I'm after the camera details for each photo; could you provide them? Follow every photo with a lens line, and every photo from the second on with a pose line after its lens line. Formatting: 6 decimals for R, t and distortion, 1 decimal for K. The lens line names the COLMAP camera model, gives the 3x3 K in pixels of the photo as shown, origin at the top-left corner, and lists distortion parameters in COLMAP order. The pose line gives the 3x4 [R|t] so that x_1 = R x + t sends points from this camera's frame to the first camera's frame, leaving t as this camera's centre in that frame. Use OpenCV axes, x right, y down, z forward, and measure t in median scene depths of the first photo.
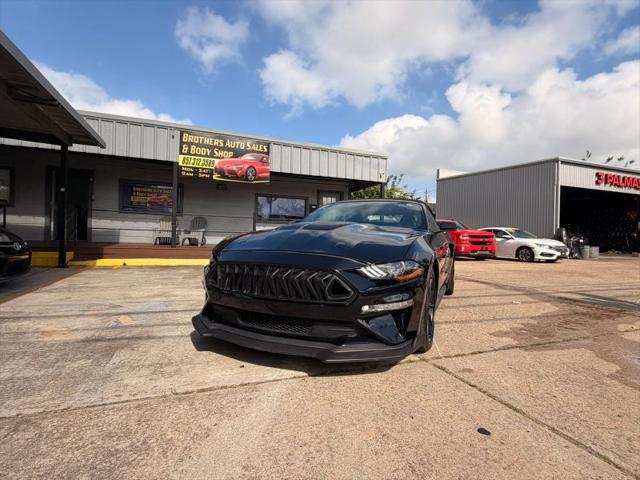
lens RADIAL K [[323.4, 0, 320.8], [0, 323.4, 241.4], [0, 0, 1]] dist [0.000784, -0.000920]
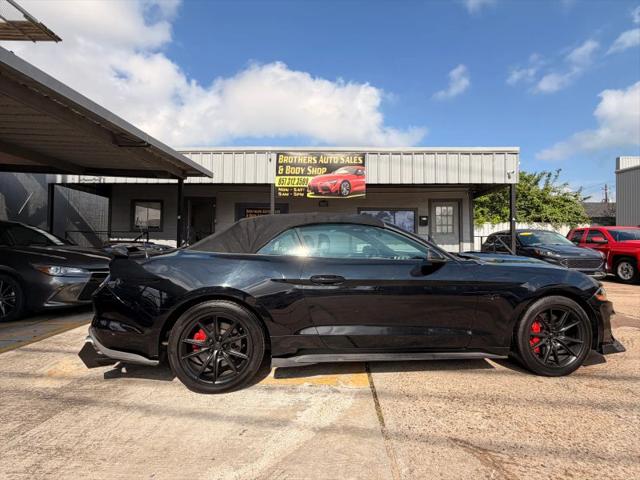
lens RADIAL K [[320.6, 0, 319.0], [0, 320.6, 241.1], [0, 0, 1]] dist [0.000647, -0.000558]
pose [[0.910819, -0.020657, -0.412288, 0.100009], [0.007001, 0.999377, -0.034605, -0.024138], [0.412746, 0.028632, 0.910396, 0.125733]]
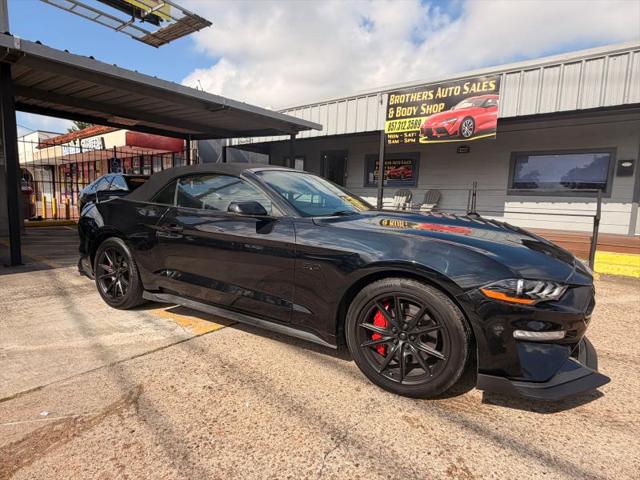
lens RADIAL K [[348.2, 0, 319.2], [0, 348.2, 241.5], [0, 0, 1]] dist [-0.001439, 0.001289]
pose [[0.490413, 0.103133, -0.865366, 0.329160], [-0.032873, 0.994455, 0.099889, -0.024340], [0.870870, -0.020540, 0.491084, 0.338061]]
